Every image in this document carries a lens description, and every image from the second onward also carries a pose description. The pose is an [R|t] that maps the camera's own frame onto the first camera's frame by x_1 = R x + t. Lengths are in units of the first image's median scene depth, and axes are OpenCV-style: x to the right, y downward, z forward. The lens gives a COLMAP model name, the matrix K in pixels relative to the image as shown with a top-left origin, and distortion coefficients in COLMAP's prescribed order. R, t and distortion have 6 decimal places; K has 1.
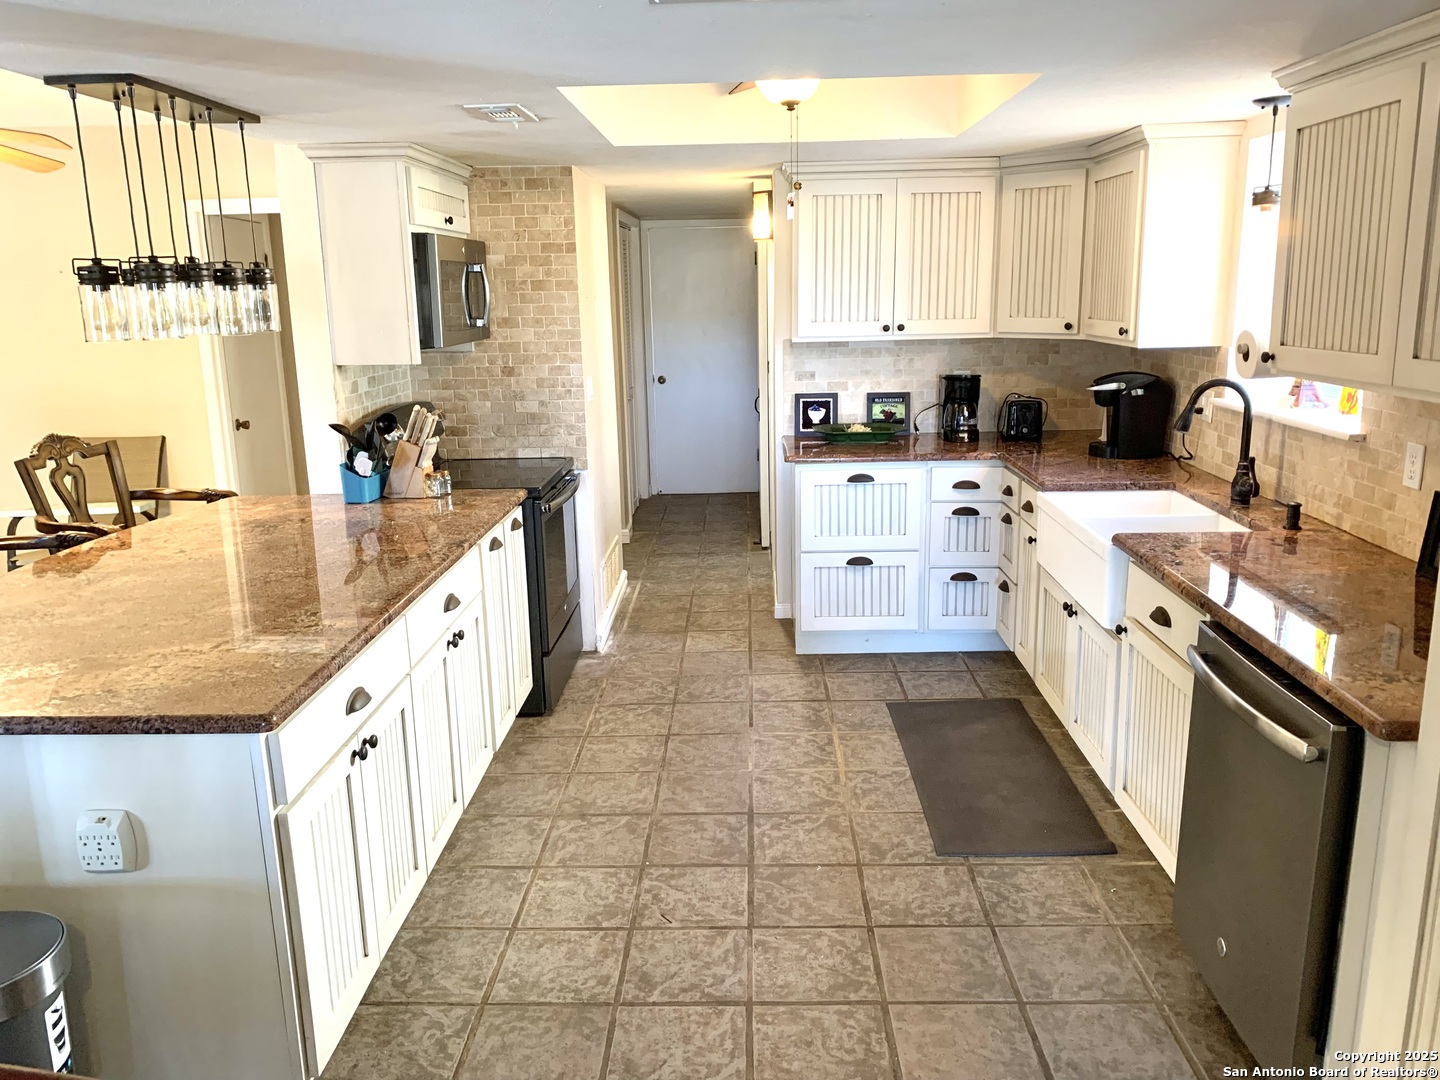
lens RADIAL K [[1102.2, 0, 729.3], [0, 1102.2, 538.8], [0, 0, 1]] dist [0.040973, -0.047239]
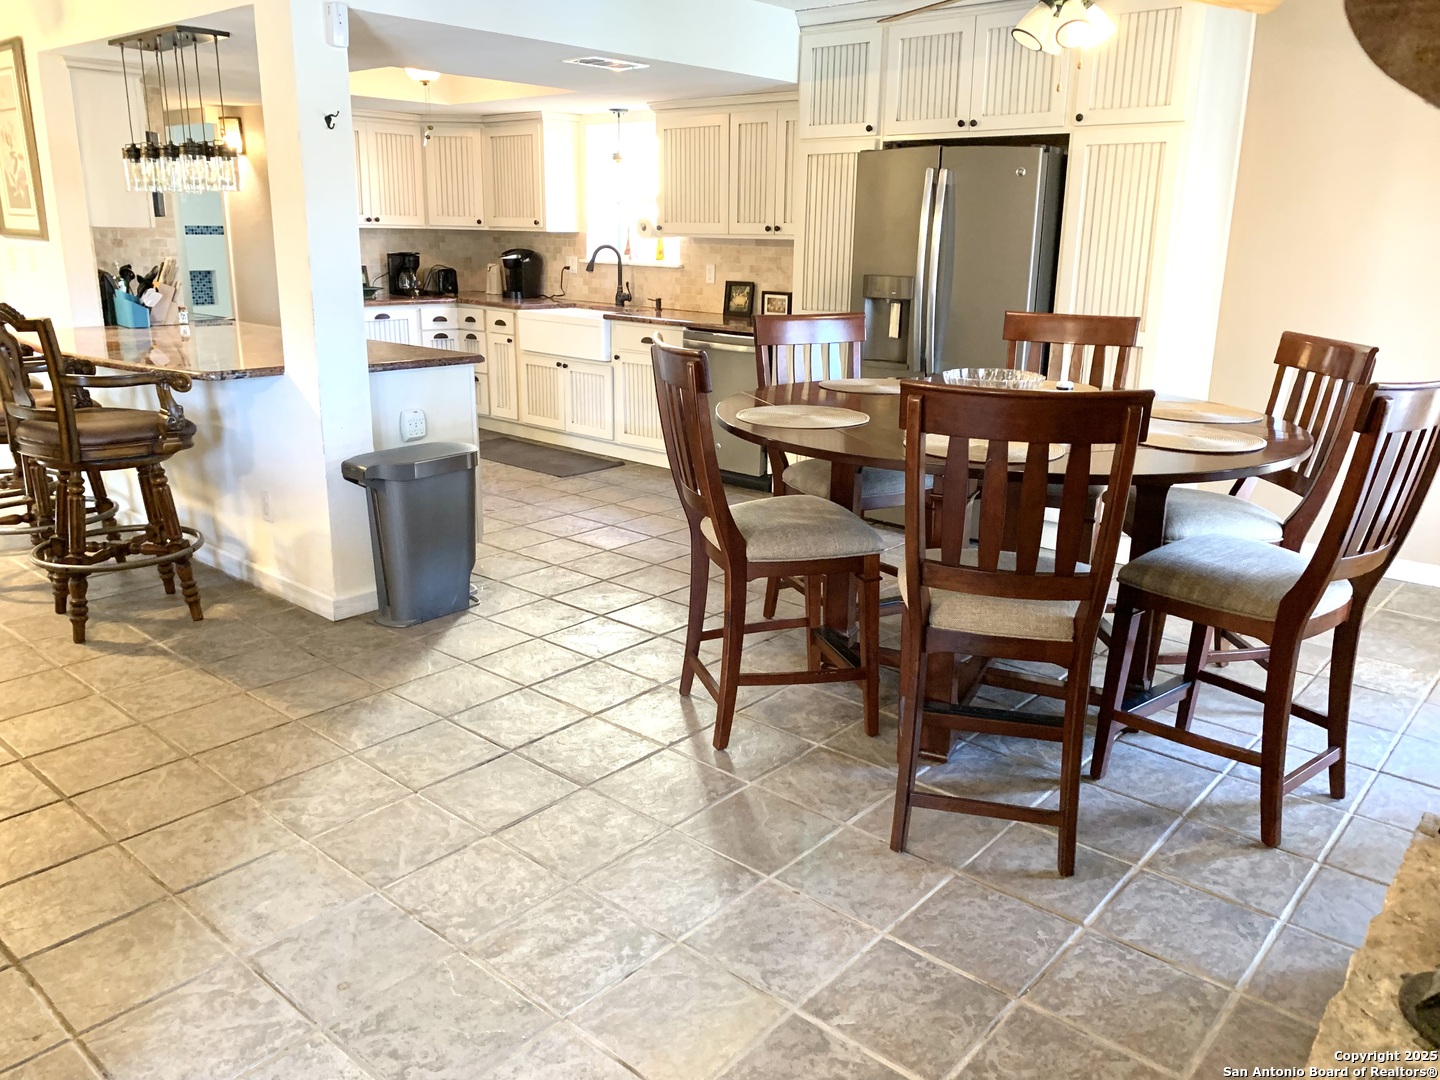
lens RADIAL K [[1130.4, 0, 725.4], [0, 1130.4, 527.0], [0, 0, 1]] dist [0.026549, -0.005816]
pose [[0.647785, -0.168876, 0.742870, -0.839633], [0.143069, 0.984739, 0.099103, 0.154091], [-0.748269, 0.042084, 0.662060, -0.421520]]
